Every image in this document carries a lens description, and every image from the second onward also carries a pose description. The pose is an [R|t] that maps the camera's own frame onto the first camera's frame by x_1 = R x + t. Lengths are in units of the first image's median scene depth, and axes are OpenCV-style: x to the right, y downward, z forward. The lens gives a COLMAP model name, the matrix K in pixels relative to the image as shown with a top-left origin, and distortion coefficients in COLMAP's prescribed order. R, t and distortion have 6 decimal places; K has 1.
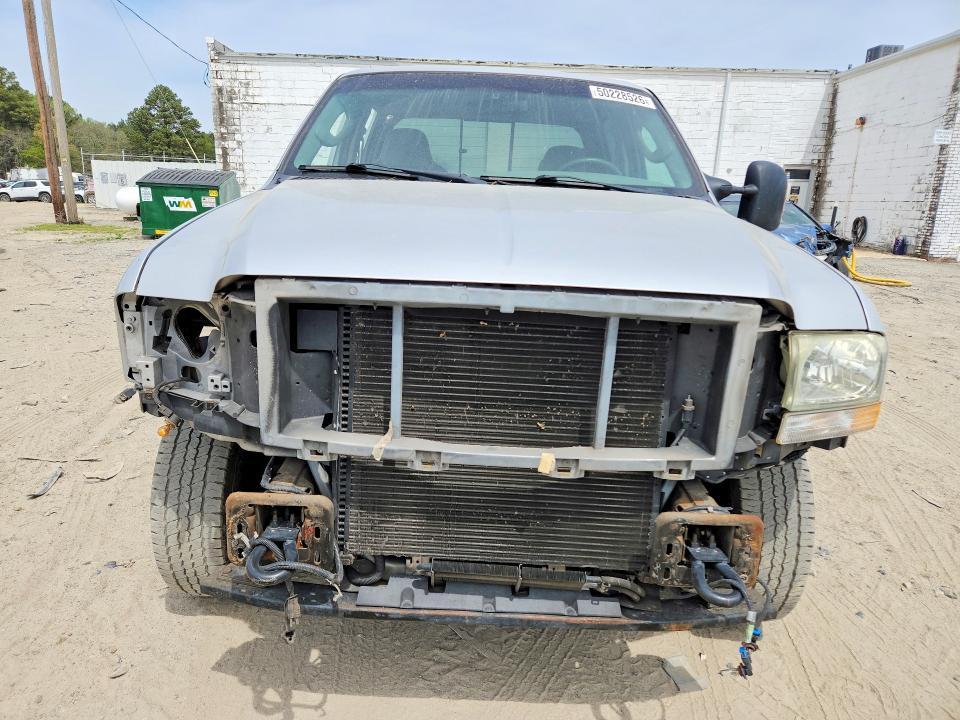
lens RADIAL K [[636.3, 0, 474.8], [0, 636.3, 359.1], [0, 0, 1]] dist [0.054396, -0.034744]
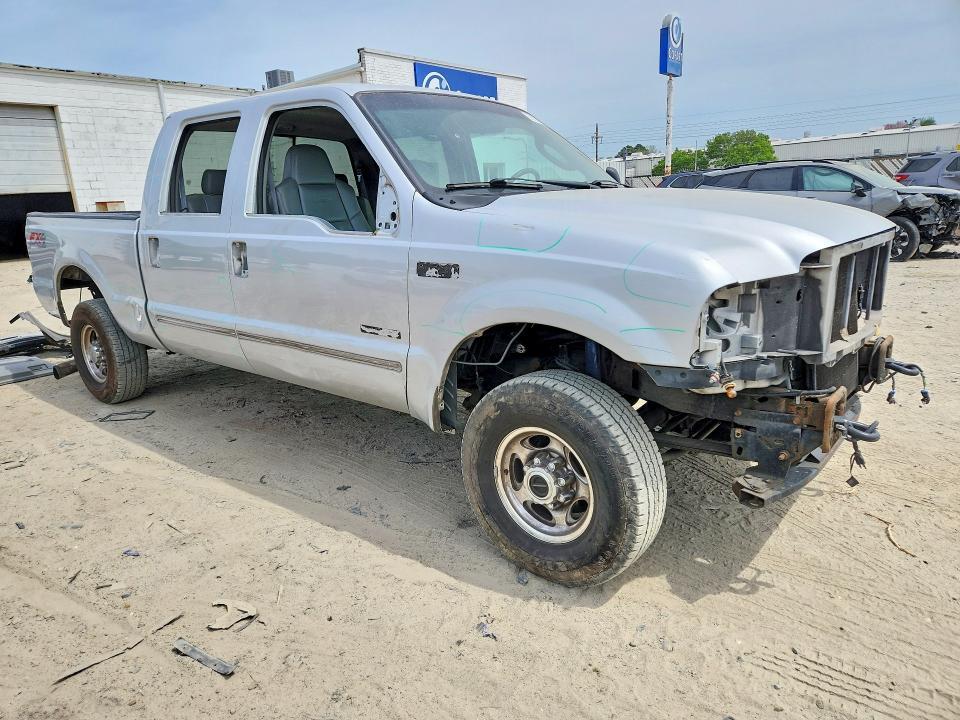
lens RADIAL K [[636.3, 0, 474.8], [0, 636.3, 359.1], [0, 0, 1]] dist [0.054396, -0.034744]
pose [[0.635834, -0.251721, 0.729624, -1.081620], [0.263004, 0.959409, 0.101802, -0.132854], [-0.725634, 0.127165, 0.676228, 0.334350]]
